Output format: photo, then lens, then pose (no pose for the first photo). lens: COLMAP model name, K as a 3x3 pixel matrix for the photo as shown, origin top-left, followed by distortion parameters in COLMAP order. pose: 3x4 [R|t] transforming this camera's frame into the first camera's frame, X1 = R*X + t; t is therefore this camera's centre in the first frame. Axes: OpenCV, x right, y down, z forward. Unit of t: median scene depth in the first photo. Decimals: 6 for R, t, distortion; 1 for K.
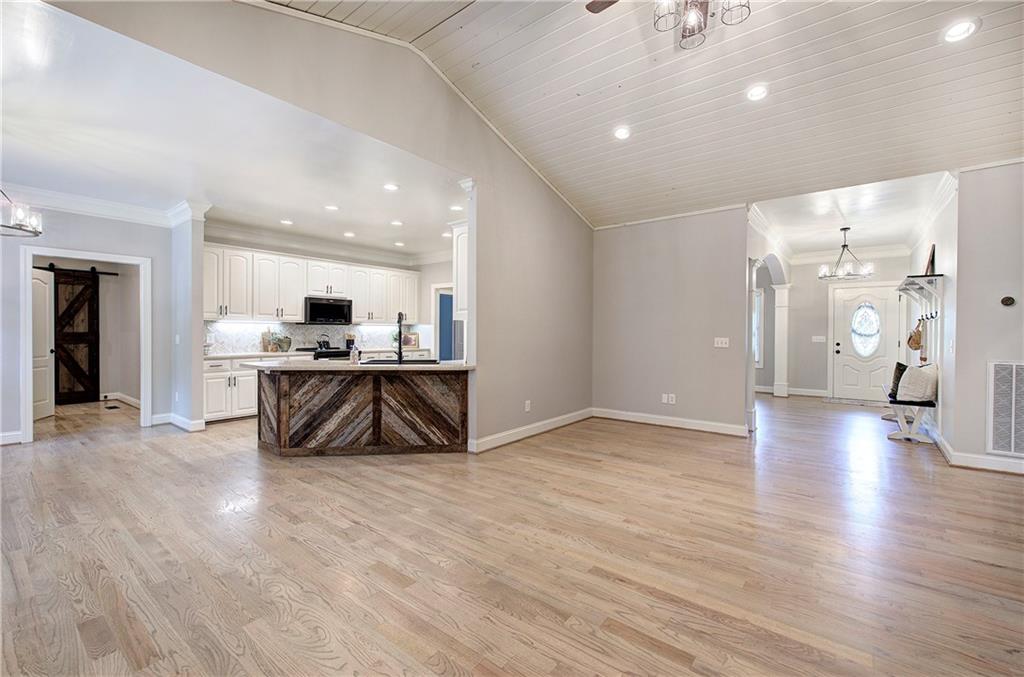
lens RADIAL K [[435.6, 0, 514.6], [0, 435.6, 333.8], [0, 0, 1]] dist [-0.007593, 0.001490]
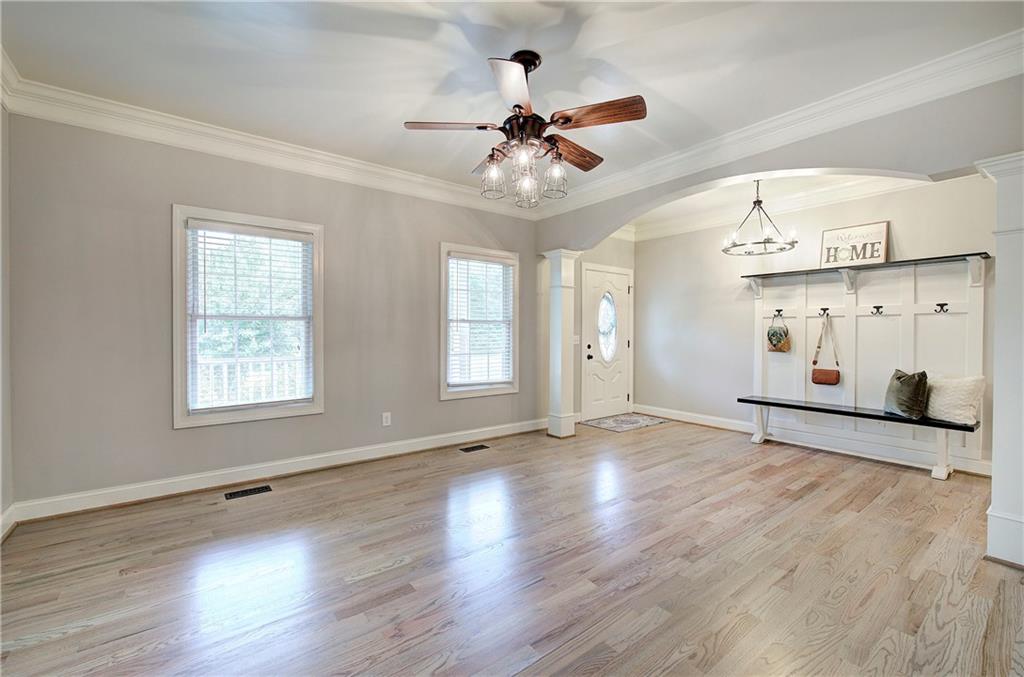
lens RADIAL K [[435.6, 0, 518.6], [0, 435.6, 336.1], [0, 0, 1]] dist [-0.007593, 0.001490]
pose [[0.247976, -0.011778, 0.968695, 0.006445], [0.003262, 0.999931, 0.011323, -0.003331], [-0.968761, 0.000352, 0.247997, 1.281993]]
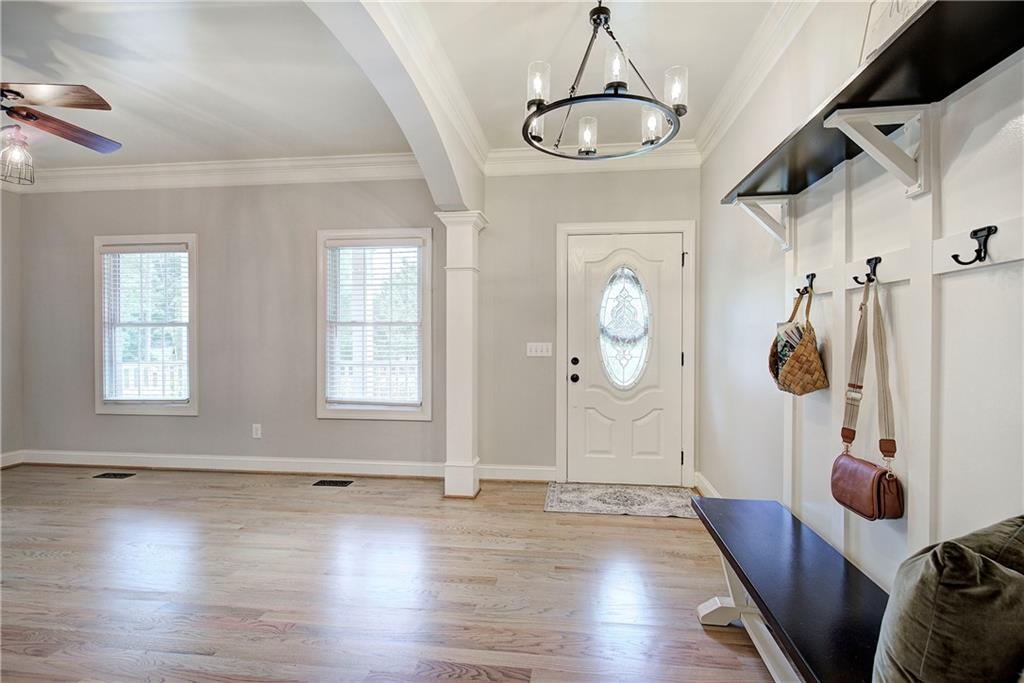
lens RADIAL K [[499.3, 0, 519.4], [0, 499.3, 342.3], [0, 0, 1]] dist [0.000075, -0.000083]
pose [[0.857635, -0.008839, 0.514183, 0.595036], [0.003843, 0.999935, 0.010778, -0.001033], [-0.514244, -0.007268, 0.857613, 0.810934]]
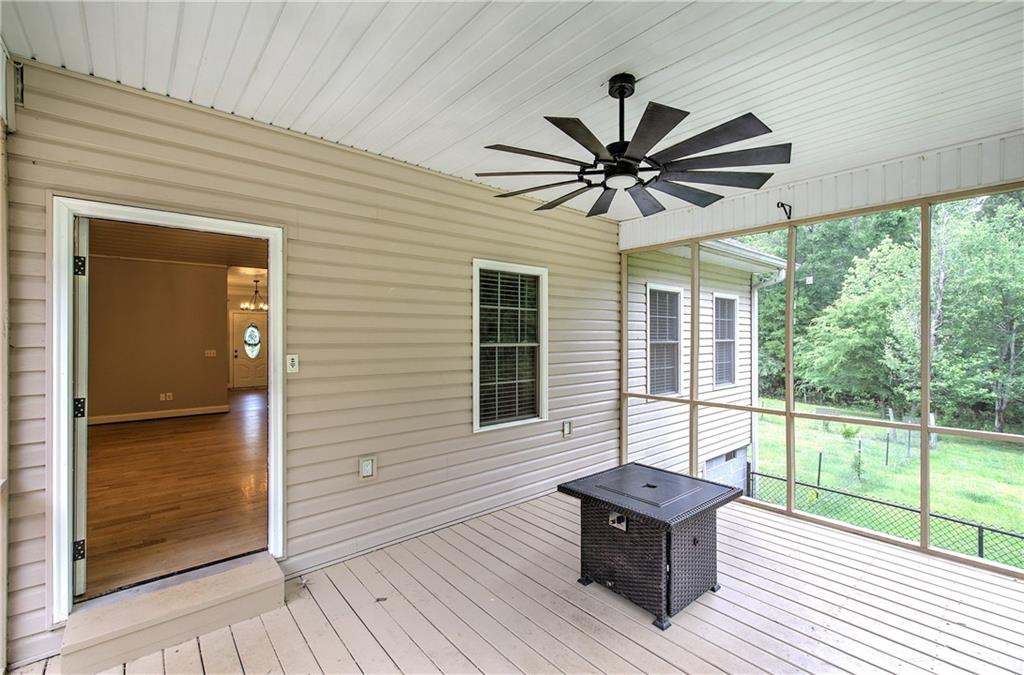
lens RADIAL K [[435.6, 0, 519.0], [0, 435.6, 334.3], [0, 0, 1]] dist [-0.007593, 0.001490]
pose [[0.186028, 0.002180, 0.982542, -0.725424], [0.008287, 0.999958, -0.003788, -0.027588], [-0.982509, 0.008847, 0.186003, -0.304960]]
